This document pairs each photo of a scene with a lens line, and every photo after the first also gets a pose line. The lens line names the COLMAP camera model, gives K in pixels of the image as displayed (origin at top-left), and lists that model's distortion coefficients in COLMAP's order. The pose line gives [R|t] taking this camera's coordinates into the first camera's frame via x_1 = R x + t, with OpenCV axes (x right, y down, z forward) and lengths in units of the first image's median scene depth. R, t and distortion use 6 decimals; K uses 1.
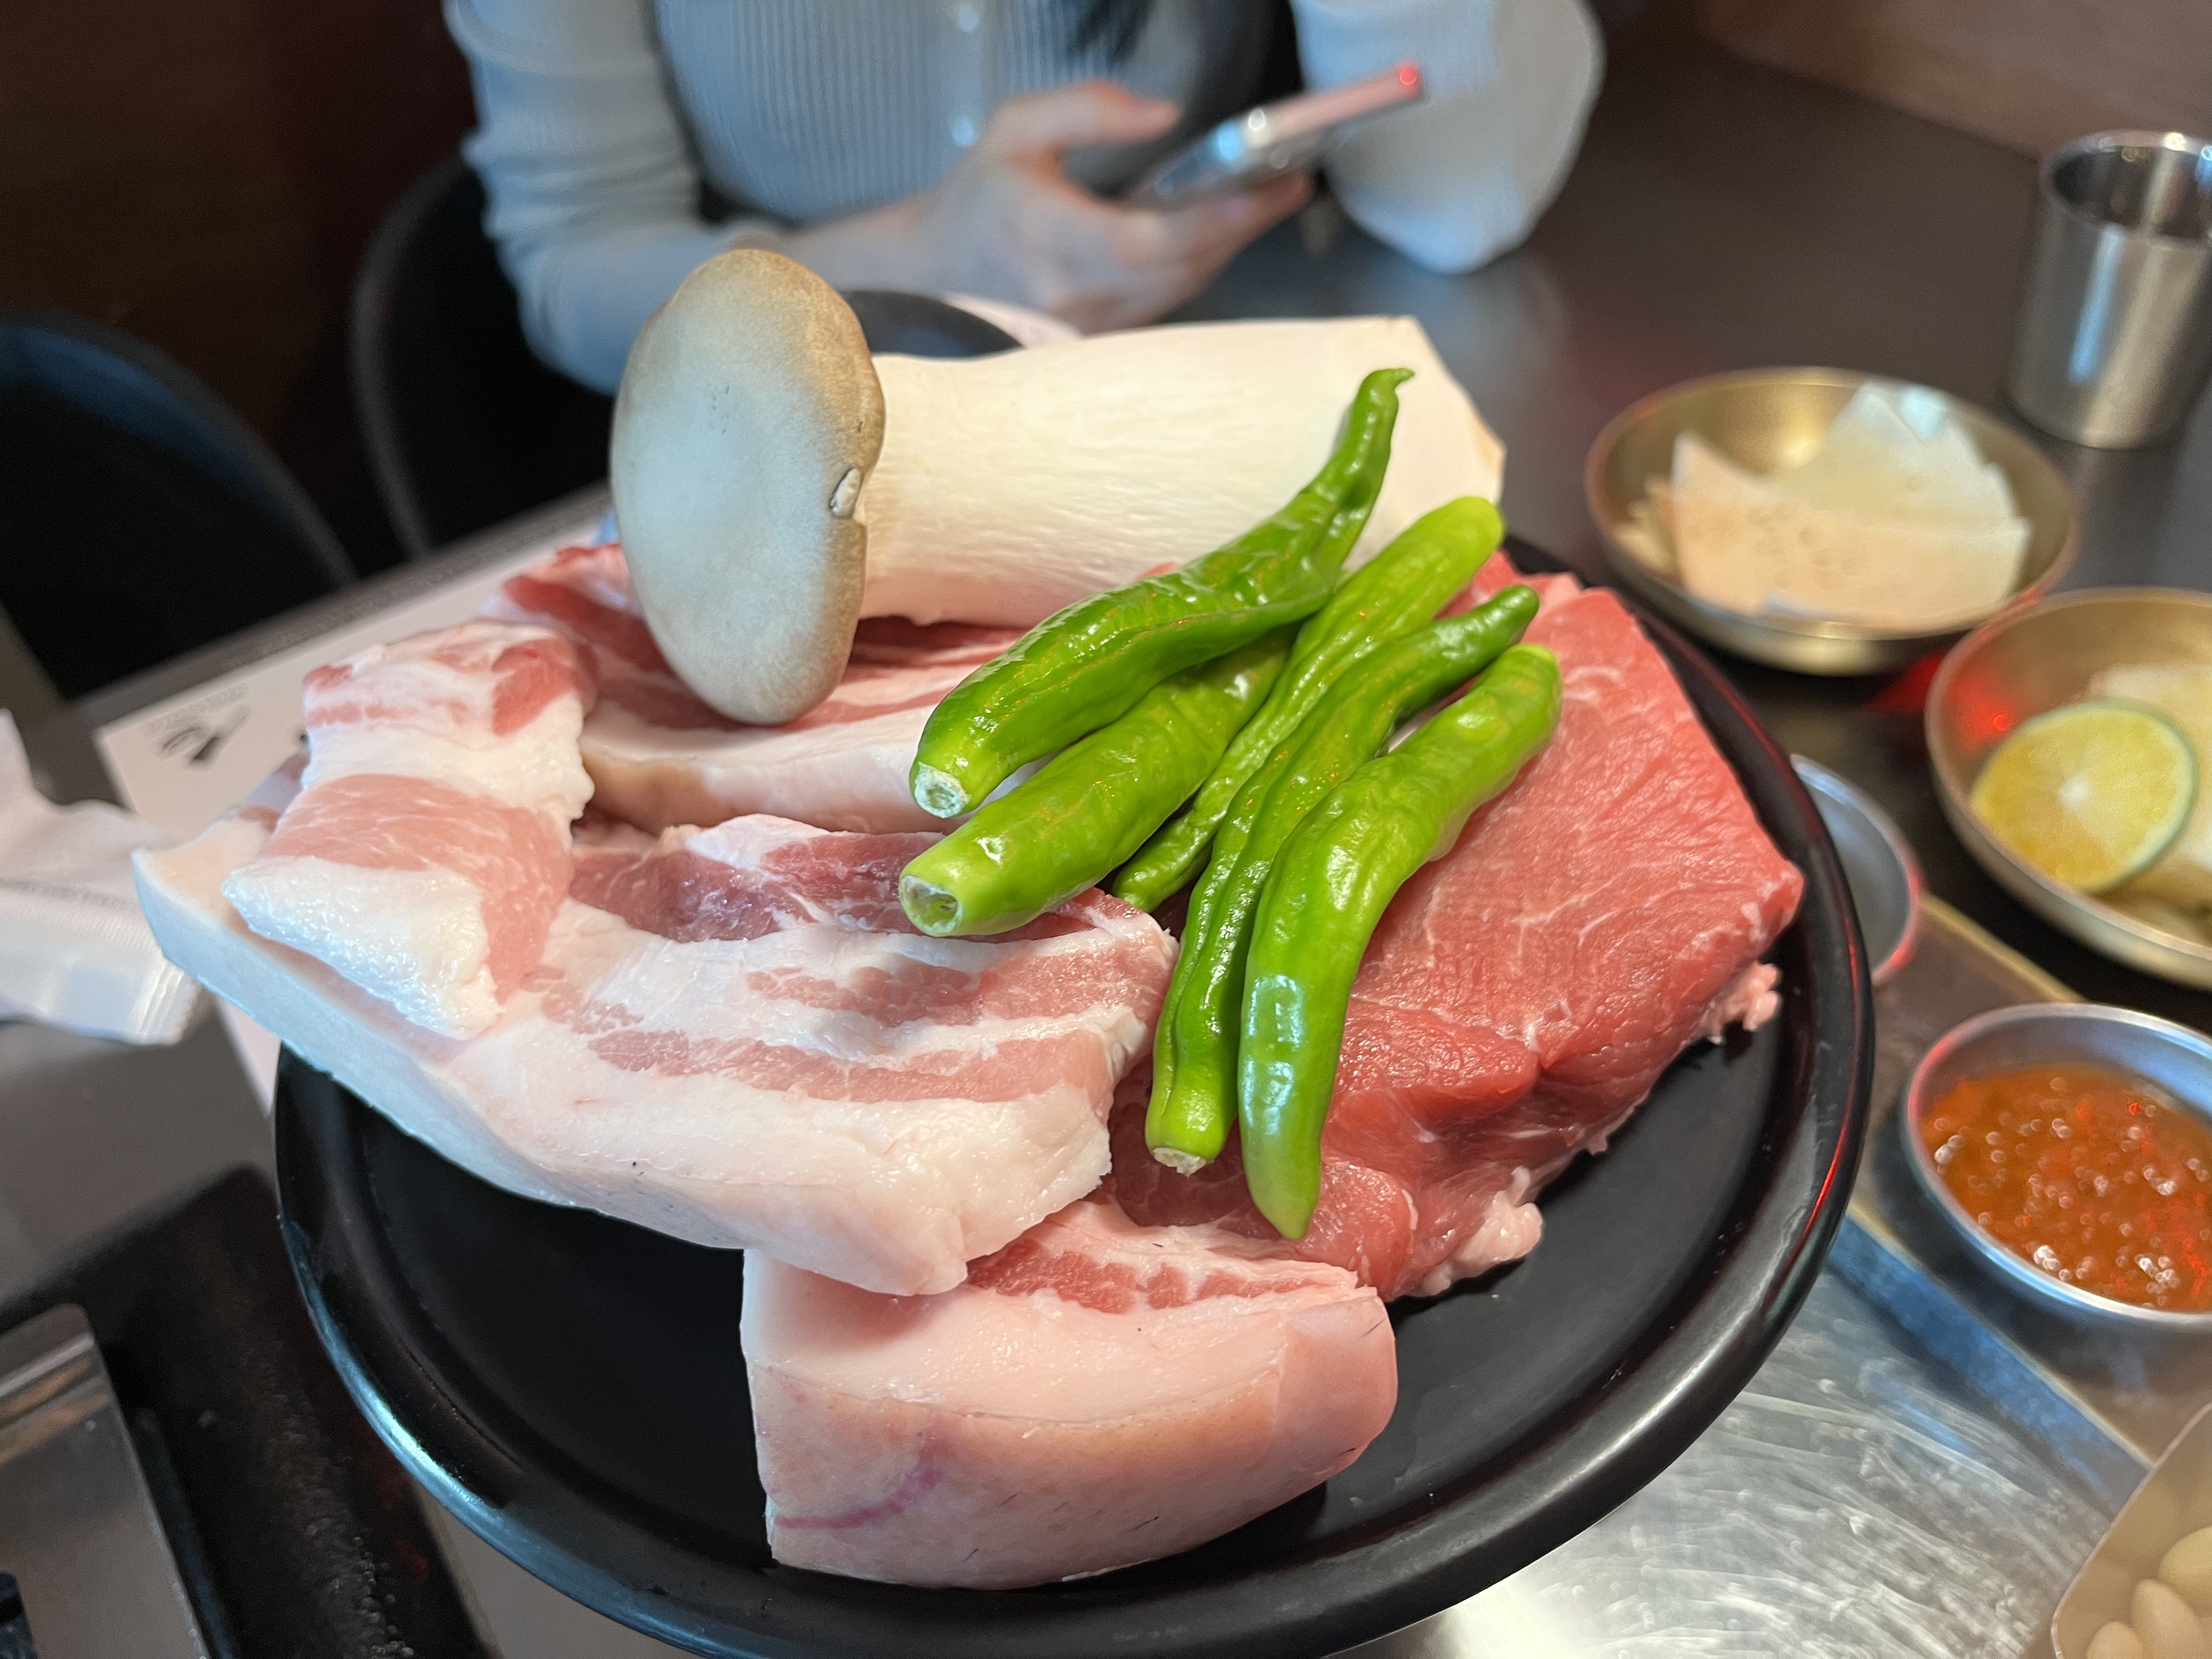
lens RADIAL K [[1662.4, 0, 1088.9], [0, 1662.4, 833.4], [0, 0, 1]] dist [0.033398, -0.067575]
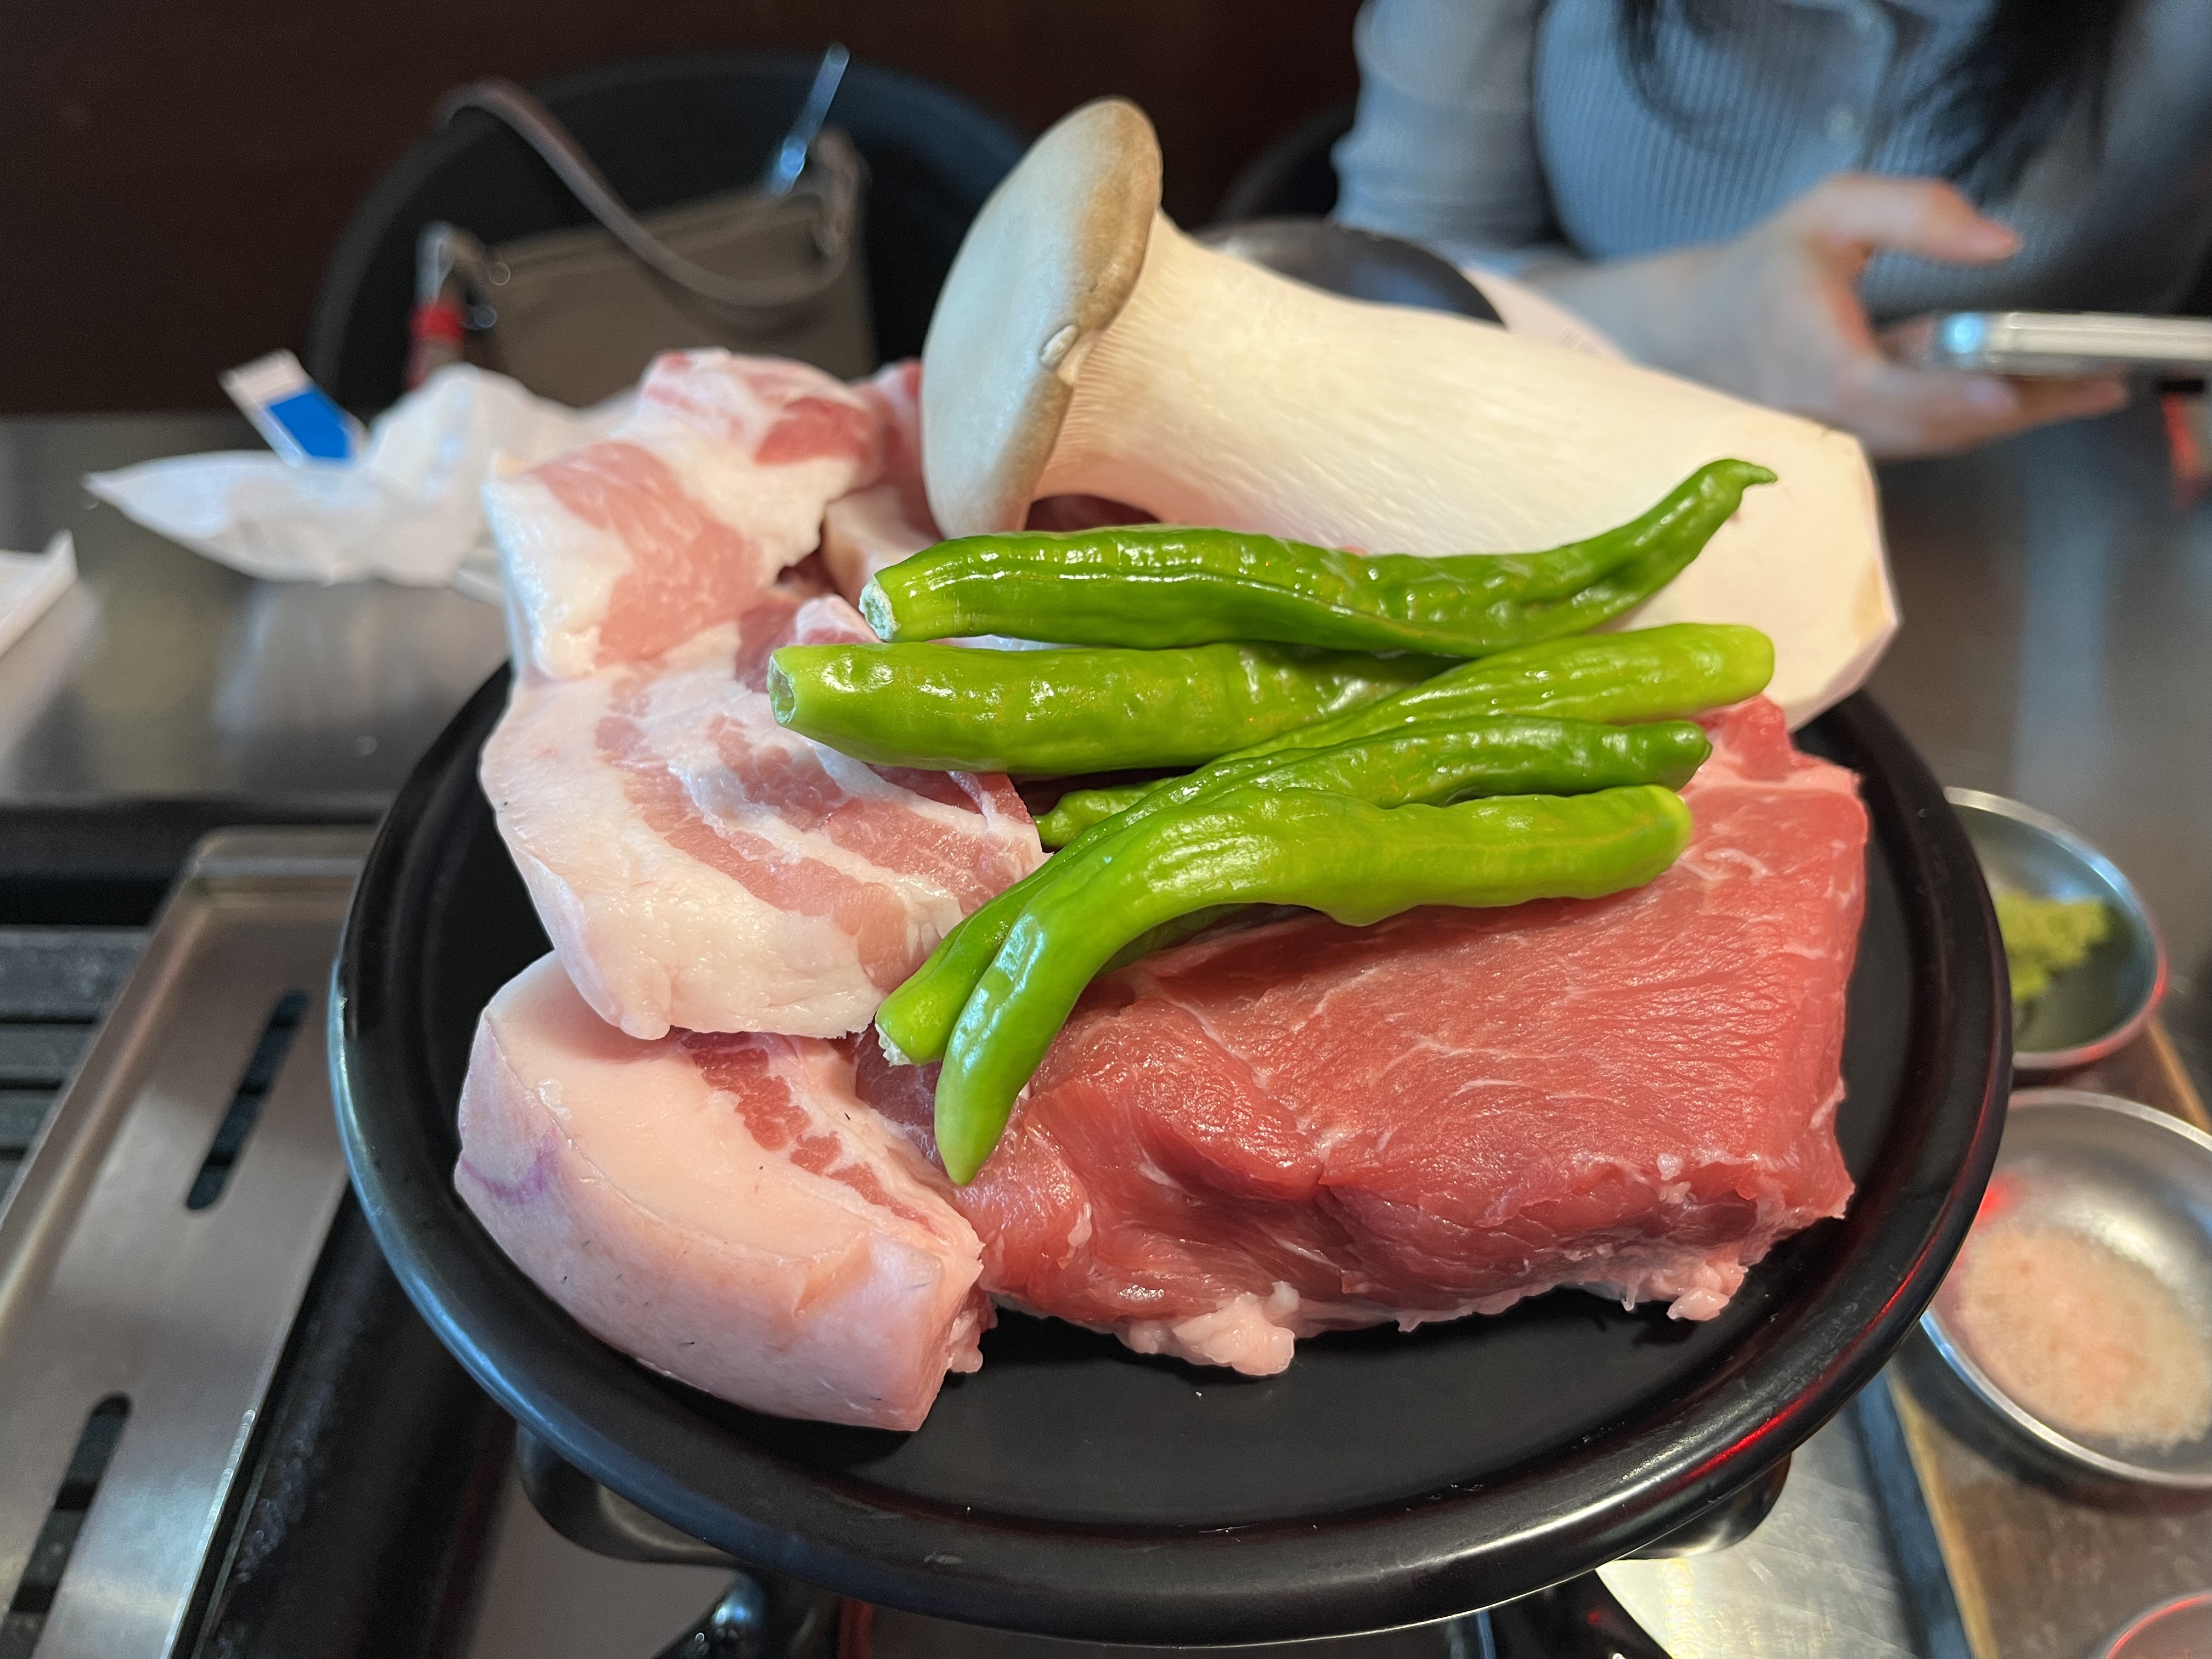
lens RADIAL K [[1662.4, 0, 1095.6], [0, 1662.4, 830.5], [0, 0, 1]] dist [0.033398, -0.067575]
pose [[0.812882, 0.442136, -0.379128, 0.406926], [-0.443014, 0.891952, 0.090329, -0.048830], [0.378102, 0.094532, 0.920925, 0.126319]]
